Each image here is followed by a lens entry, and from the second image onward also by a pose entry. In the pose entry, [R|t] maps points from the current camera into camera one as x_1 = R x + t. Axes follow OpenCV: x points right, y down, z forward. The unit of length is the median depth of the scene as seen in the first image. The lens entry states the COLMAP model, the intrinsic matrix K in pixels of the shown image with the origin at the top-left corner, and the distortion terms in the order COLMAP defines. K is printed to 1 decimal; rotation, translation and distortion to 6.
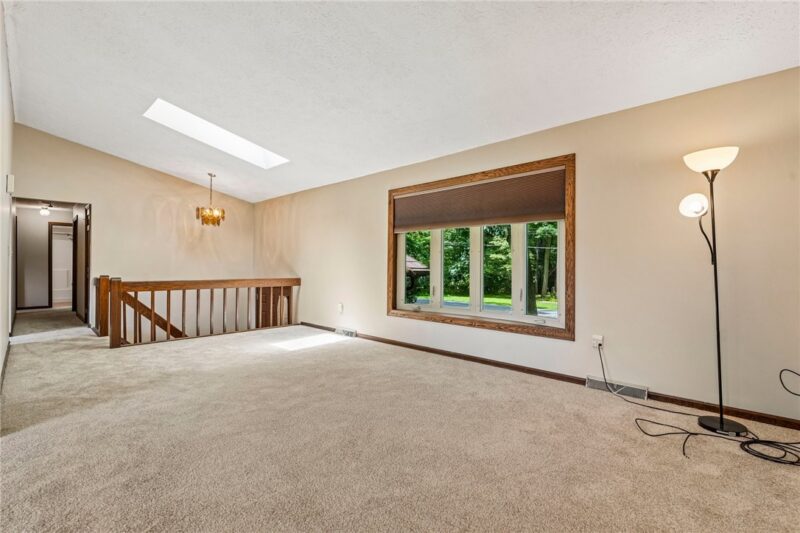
lens RADIAL K [[354.9, 0, 400.7], [0, 354.9, 269.1], [0, 0, 1]] dist [-0.015032, 0.000168]
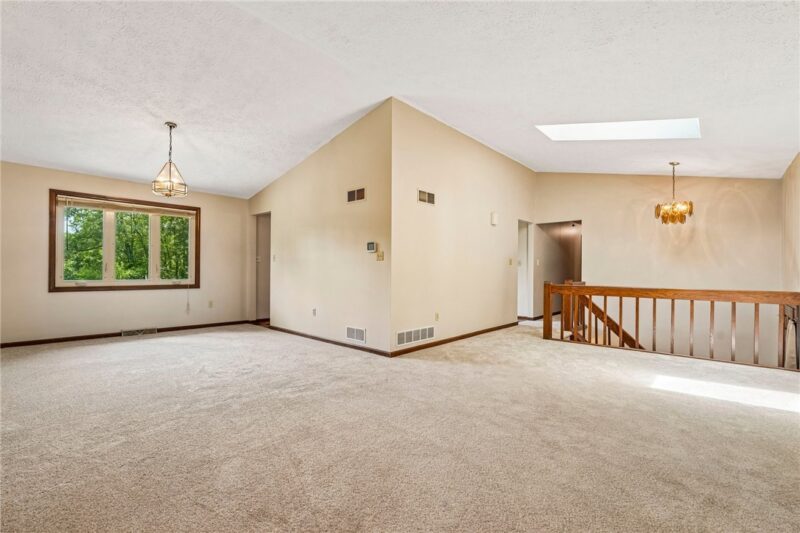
lens RADIAL K [[354.9, 0, 398.5], [0, 354.9, 267.8], [0, 0, 1]] dist [-0.015032, 0.000168]
pose [[0.013249, -0.016482, -0.999776, 0.315230], [-0.010007, 0.999812, -0.016615, 0.002463], [0.999862, 0.010225, 0.013082, 0.363929]]
